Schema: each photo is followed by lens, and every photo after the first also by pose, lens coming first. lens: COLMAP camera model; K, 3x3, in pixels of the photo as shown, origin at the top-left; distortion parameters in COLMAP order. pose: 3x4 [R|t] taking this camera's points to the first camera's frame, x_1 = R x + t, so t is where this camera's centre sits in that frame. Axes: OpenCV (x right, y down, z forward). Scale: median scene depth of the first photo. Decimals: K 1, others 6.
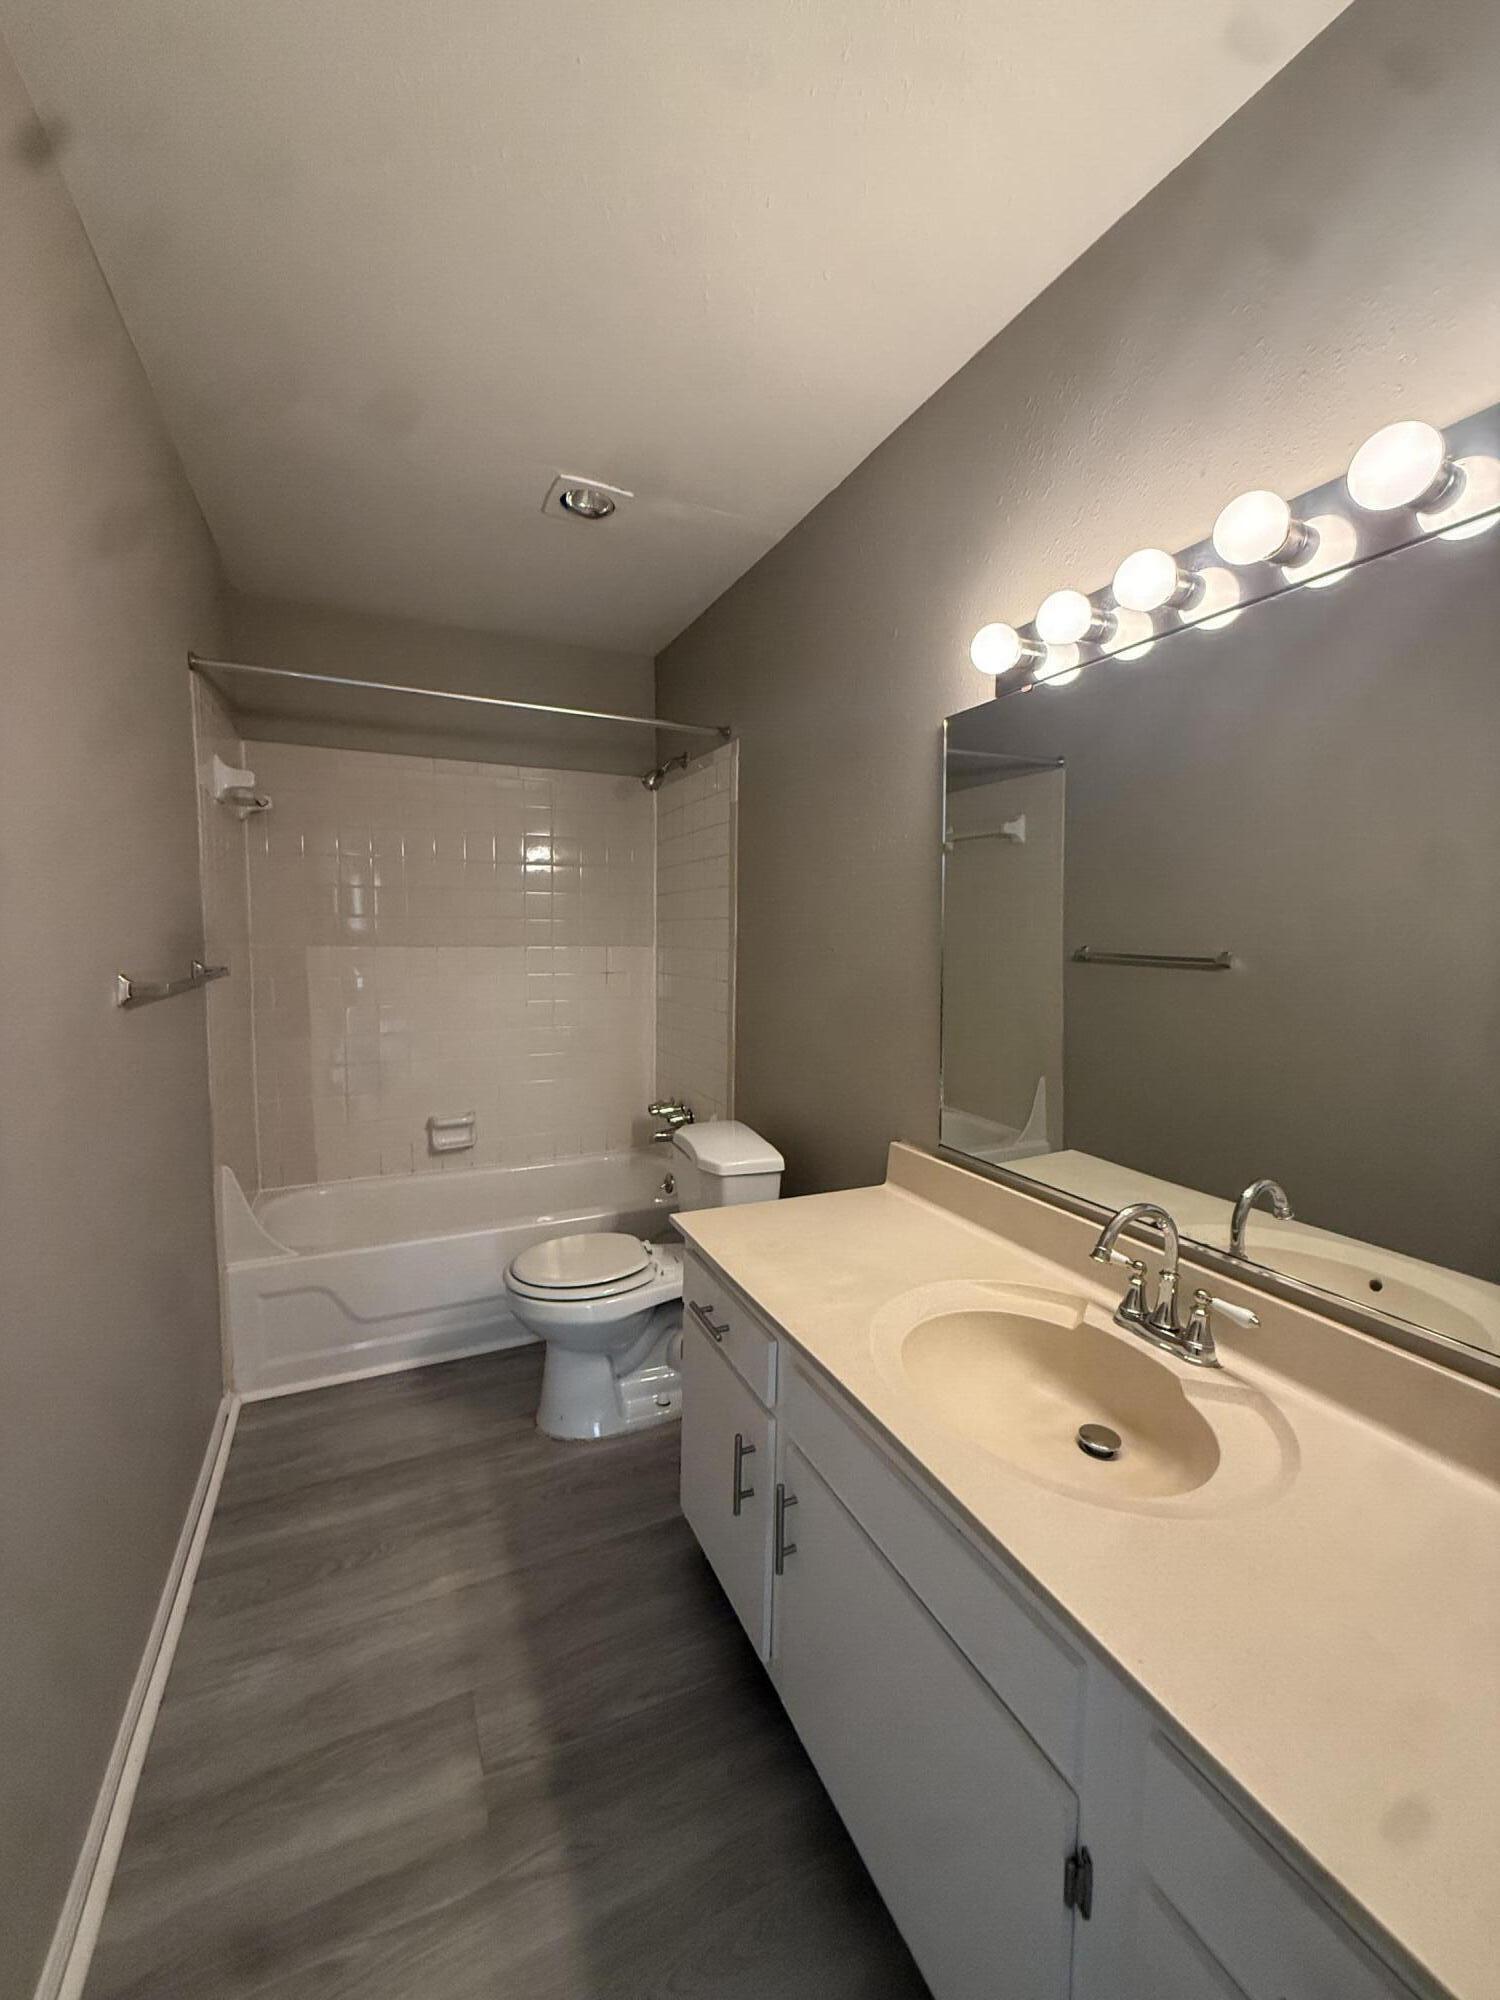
lens RADIAL K [[800.7, 0, 756.2], [0, 800.7, 991.9], [0, 0, 1]] dist [-0.000783, 0.000754]
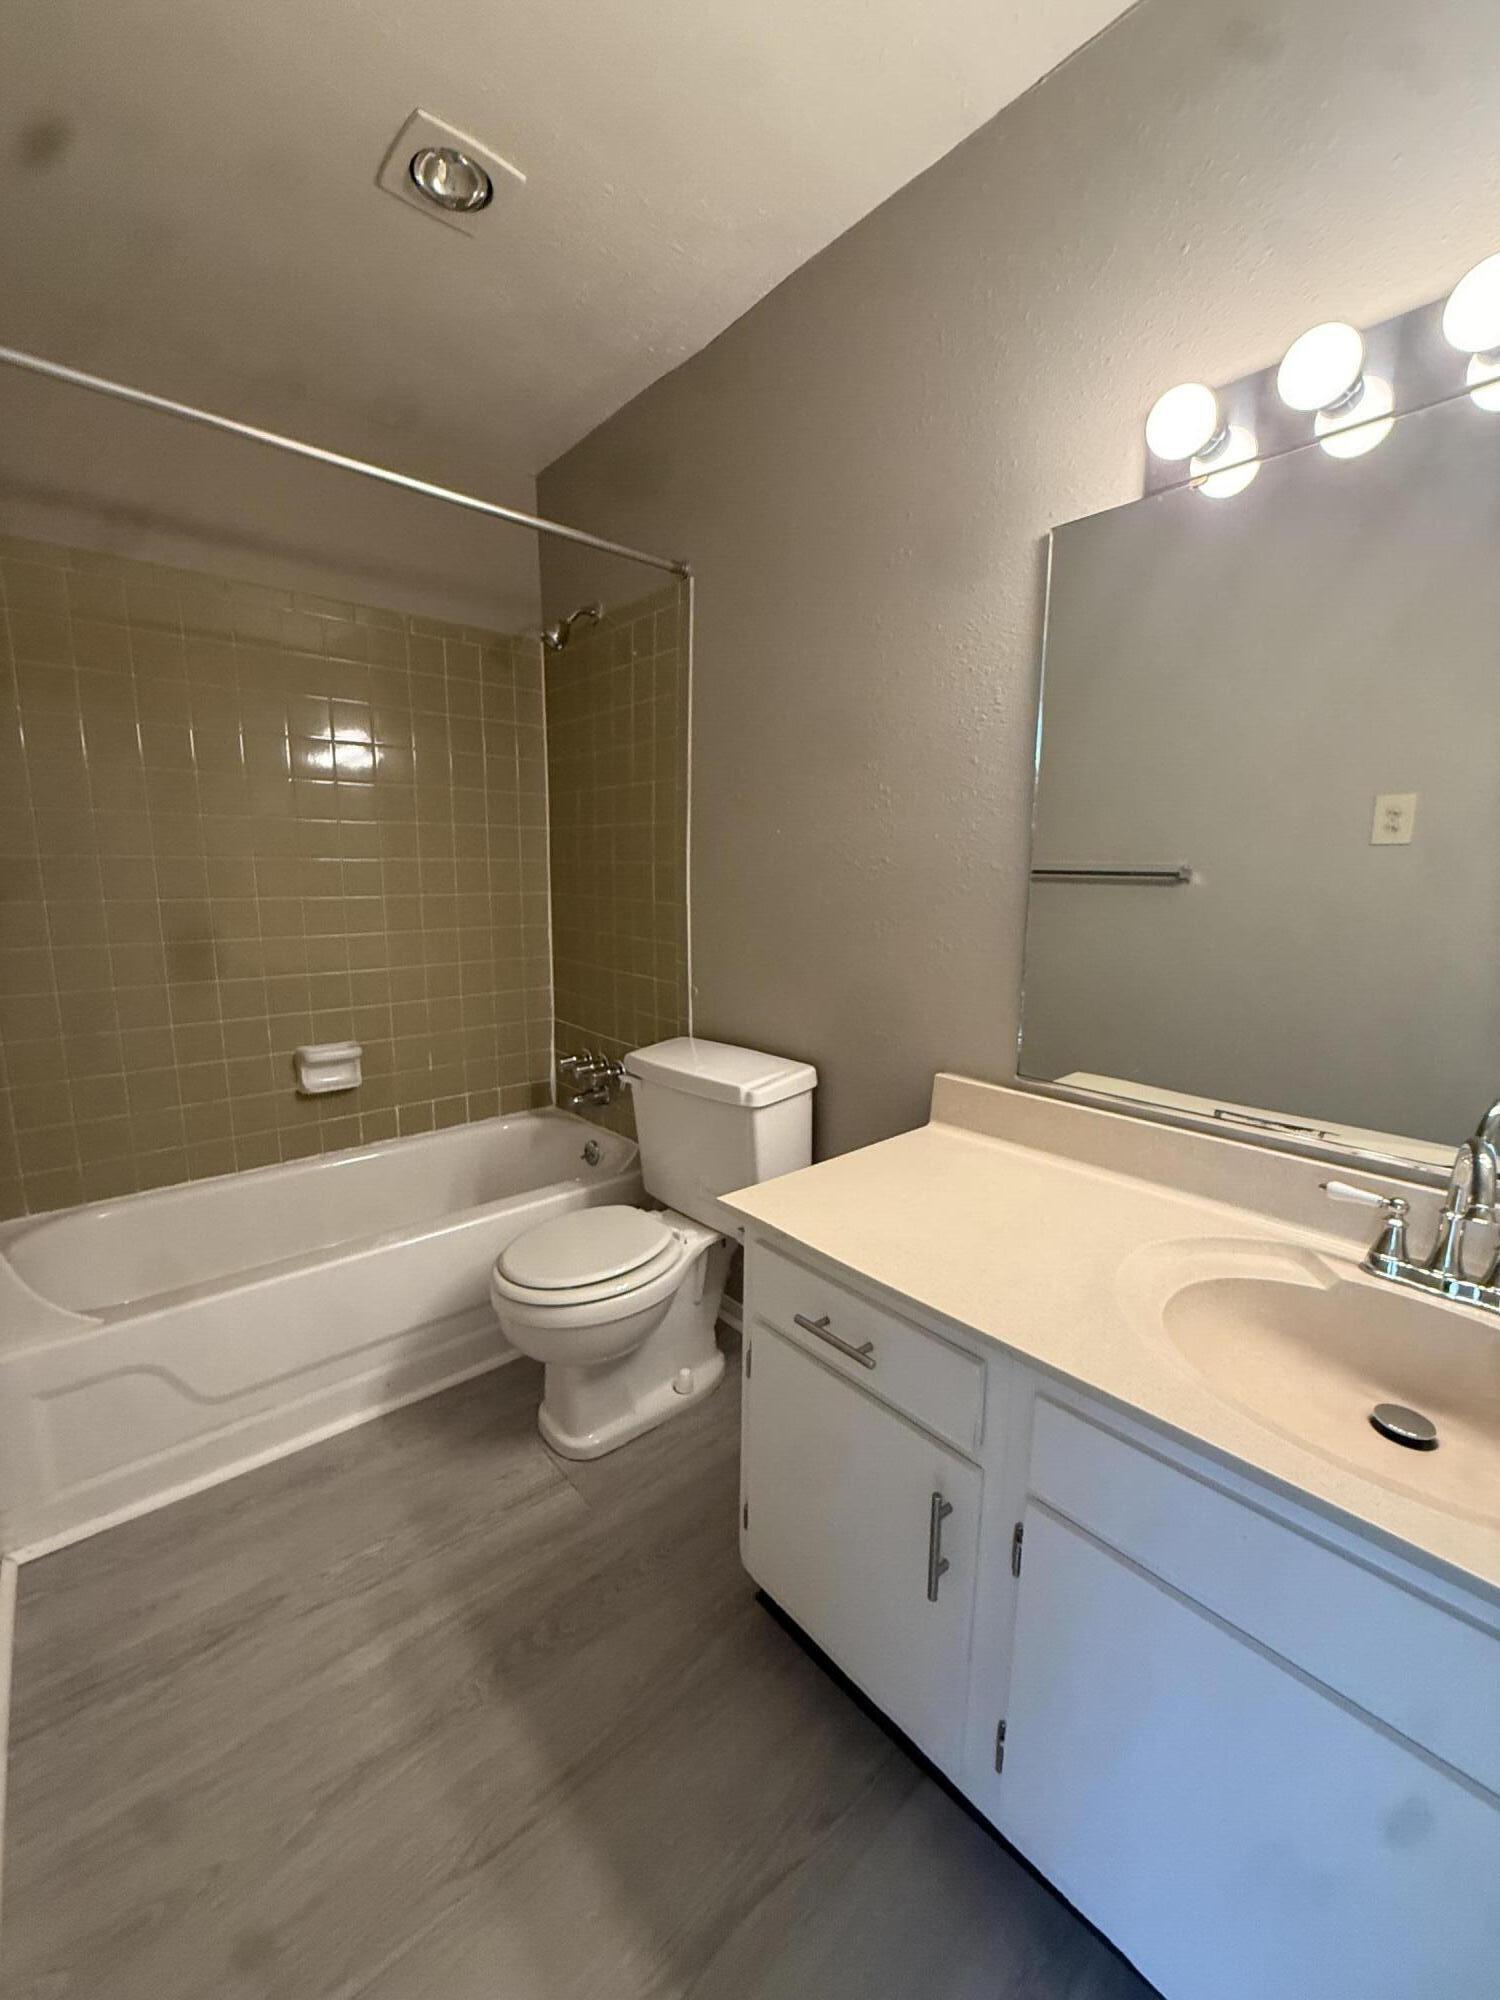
lens RADIAL K [[800.7, 0, 748.4], [0, 800.7, 1004.8], [0, 0, 1]] dist [-0.000783, 0.000754]
pose [[0.953004, -0.019864, 0.302306, -0.277457], [-0.005676, 0.996502, 0.083371, 0.052843], [-0.302904, -0.081169, 0.949558, 0.310515]]
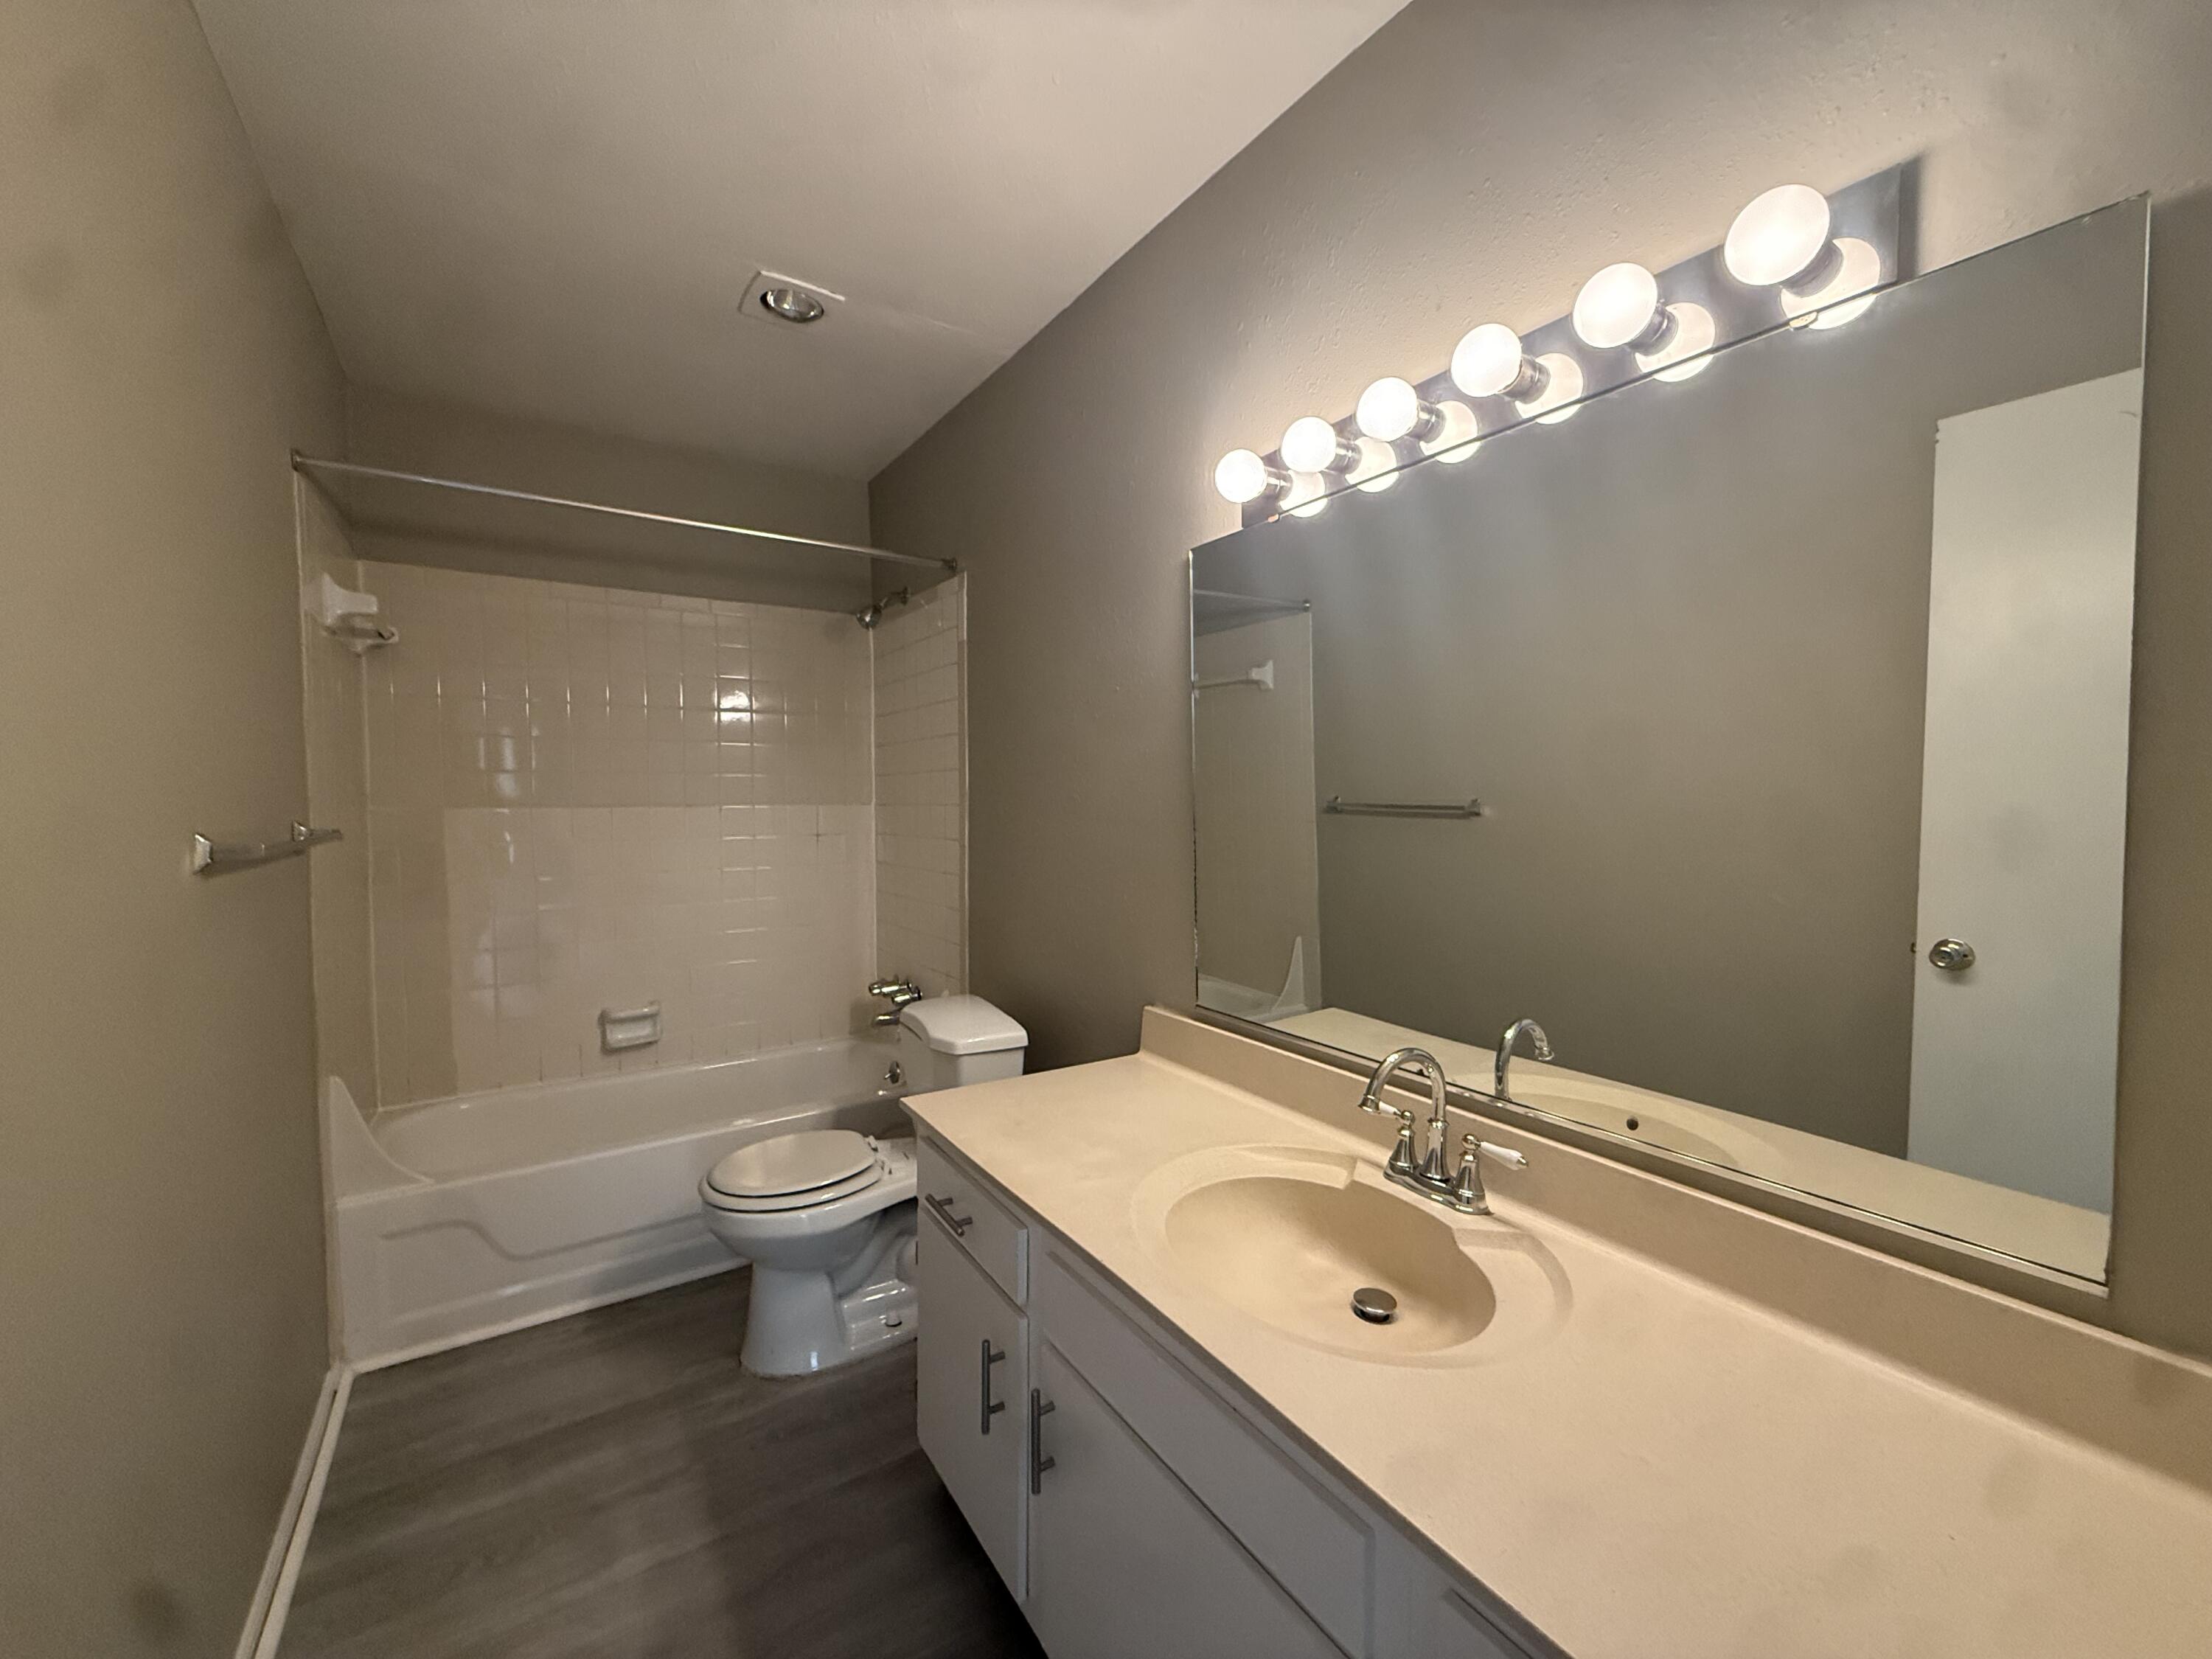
lens RADIAL K [[885.6, 0, 1109.8], [0, 885.6, 829.9], [0, 0, 1]] dist [-0.000783, 0.000754]
pose [[0.989894, -0.018853, 0.140551, -0.010076], [0.024249, 0.999029, -0.036783, 0.022369], [-0.139722, 0.039819, 0.989390, -0.005550]]
